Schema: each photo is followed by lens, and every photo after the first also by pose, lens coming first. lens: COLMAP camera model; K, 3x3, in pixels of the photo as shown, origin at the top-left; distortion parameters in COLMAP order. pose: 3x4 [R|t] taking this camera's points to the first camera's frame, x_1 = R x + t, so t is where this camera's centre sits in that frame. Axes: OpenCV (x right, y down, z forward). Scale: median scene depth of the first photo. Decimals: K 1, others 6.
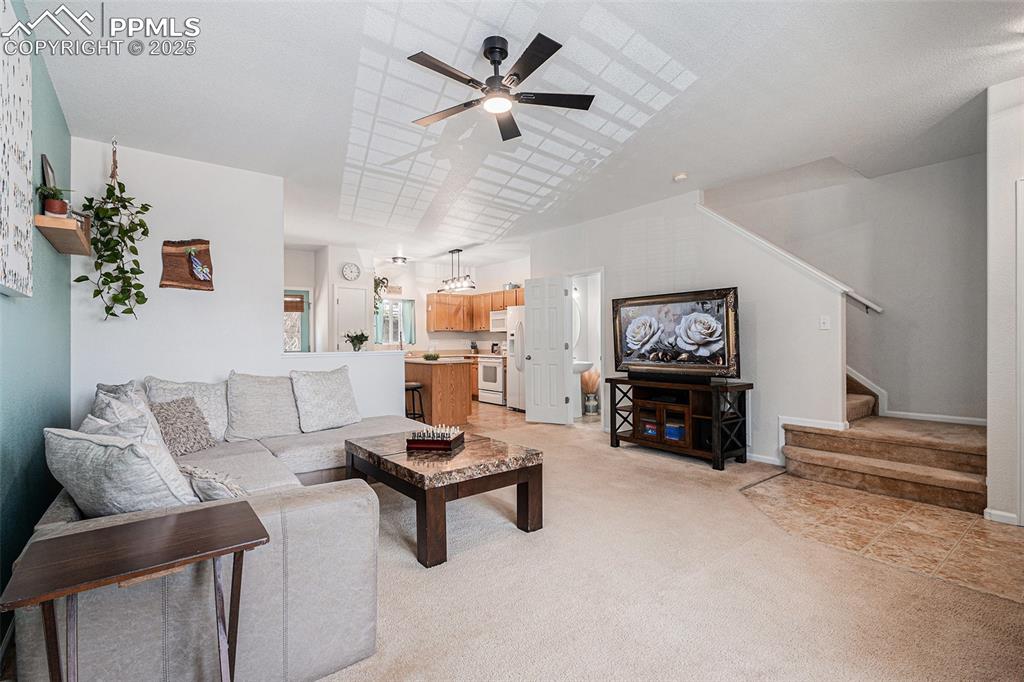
lens RADIAL K [[470.0, 0, 520.8], [0, 470.0, 347.4], [0, 0, 1]] dist [0.014423, -0.000102]
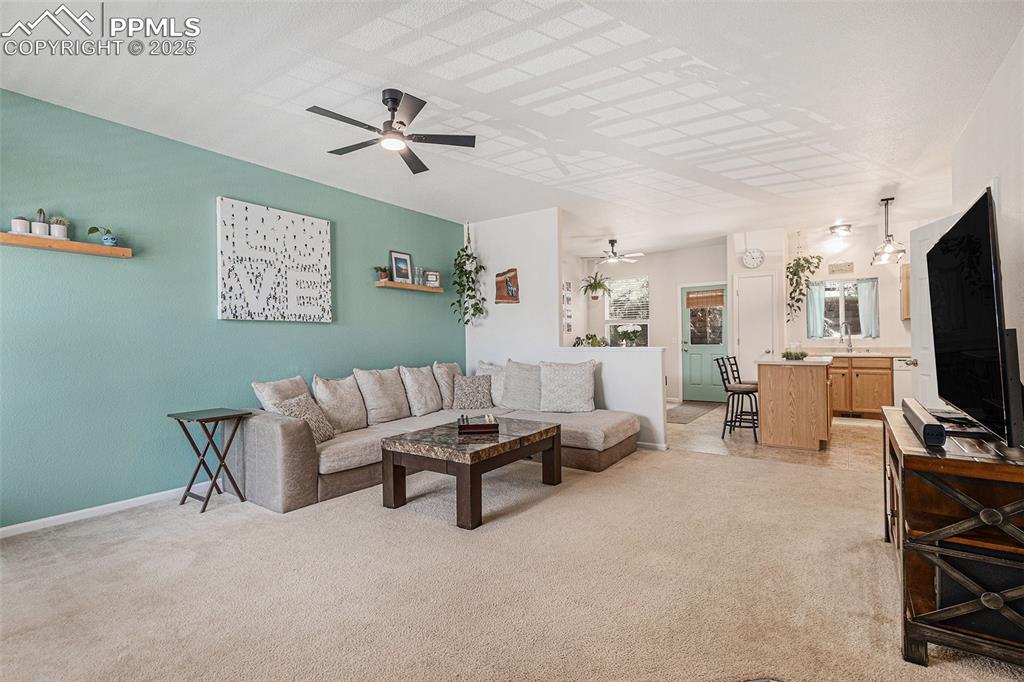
lens RADIAL K [[476.5, 0, 512.0], [0, 476.5, 341.0], [0, 0, 1]] dist [0.008465, -0.000305]
pose [[0.289241, 0.006409, -0.957235, 0.541692], [-0.002856, 0.999979, 0.005832, -0.009431], [0.957252, 0.001047, 0.289253, 0.421575]]
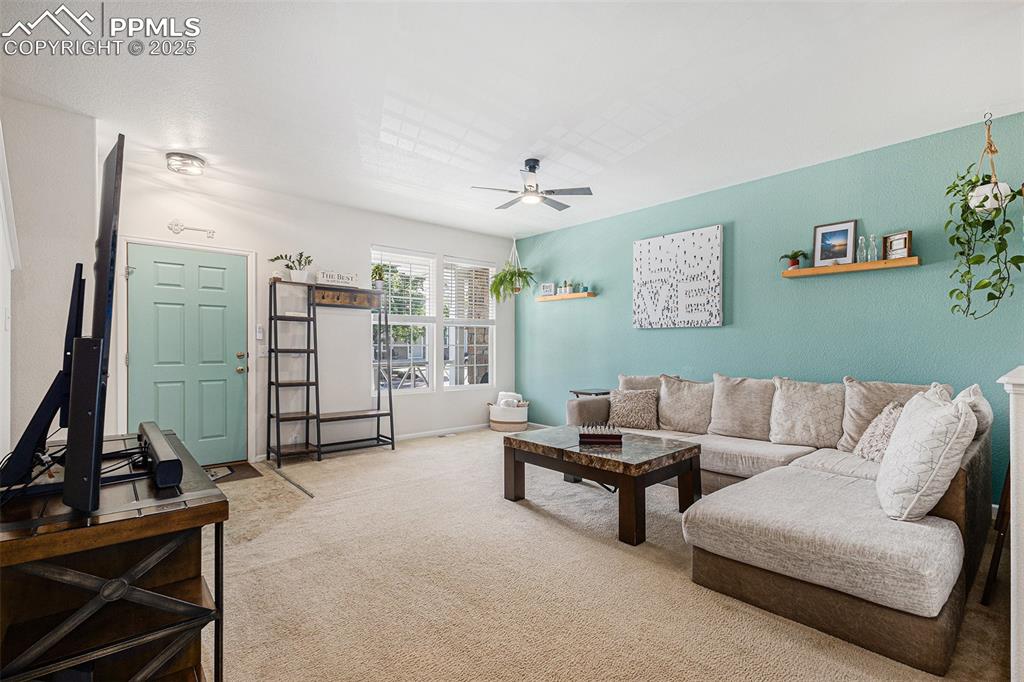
lens RADIAL K [[474.8, 0, 519.1], [0, 474.8, 347.2], [0, 0, 1]] dist [0.007985, 0.000651]
pose [[-0.998275, 0.006159, -0.058390, 0.035583], [0.005347, 0.999887, 0.014054, -0.013355], [0.058470, 0.013718, -0.998195, 1.187657]]
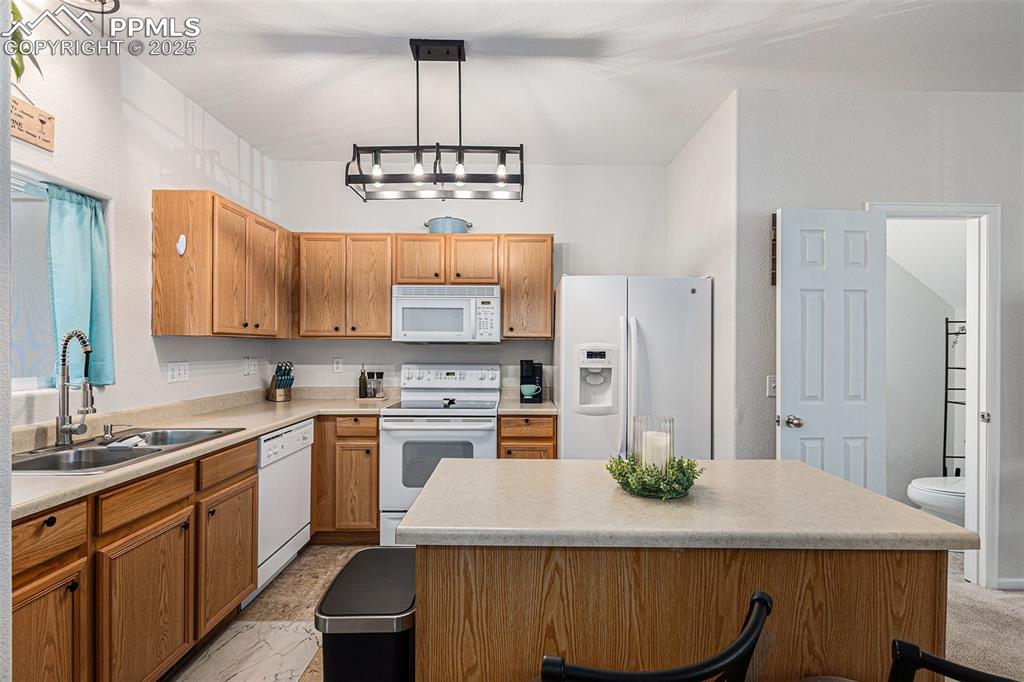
lens RADIAL K [[470.0, 0, 520.8], [0, 470.0, 347.4], [0, 0, 1]] dist [0.014423, -0.000102]
pose [[0.617570, 0.009462, 0.786459, -0.484890], [0.002492, 0.999899, -0.013986, -0.039194], [-0.786512, 0.010598, 0.617484, 1.176744]]
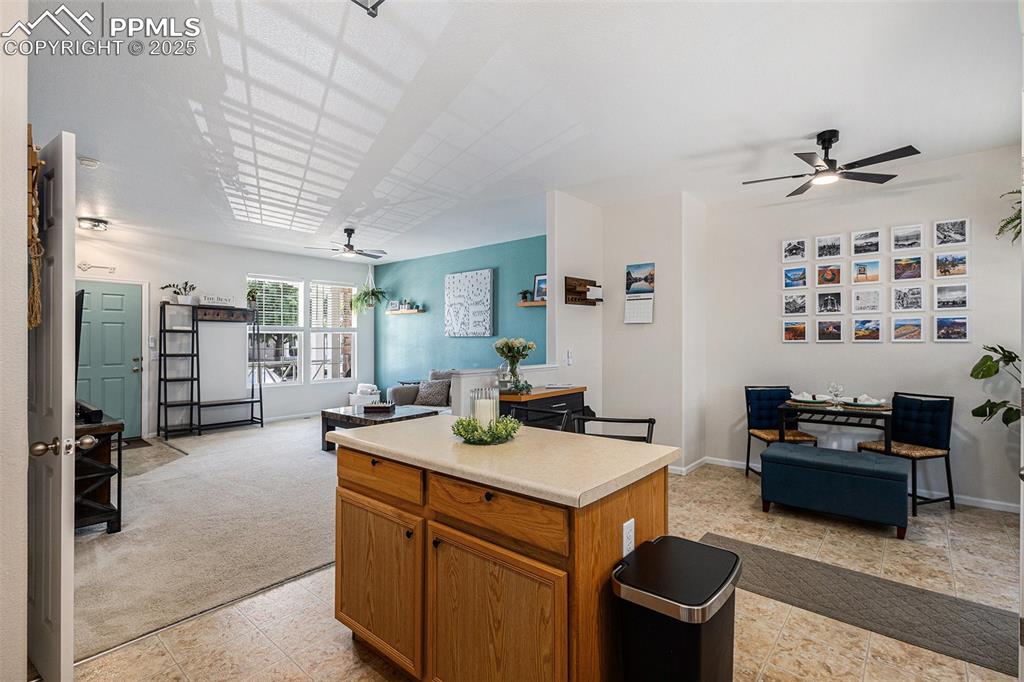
lens RADIAL K [[474.7, 0, 520.6], [0, 474.7, 336.3], [0, 0, 1]] dist [0.009572, -0.000008]
pose [[-0.980270, 0.008197, -0.197492, -0.201005], [0.007306, 0.999960, 0.005238, -0.043637], [0.197527, 0.003691, -0.980290, 1.624567]]
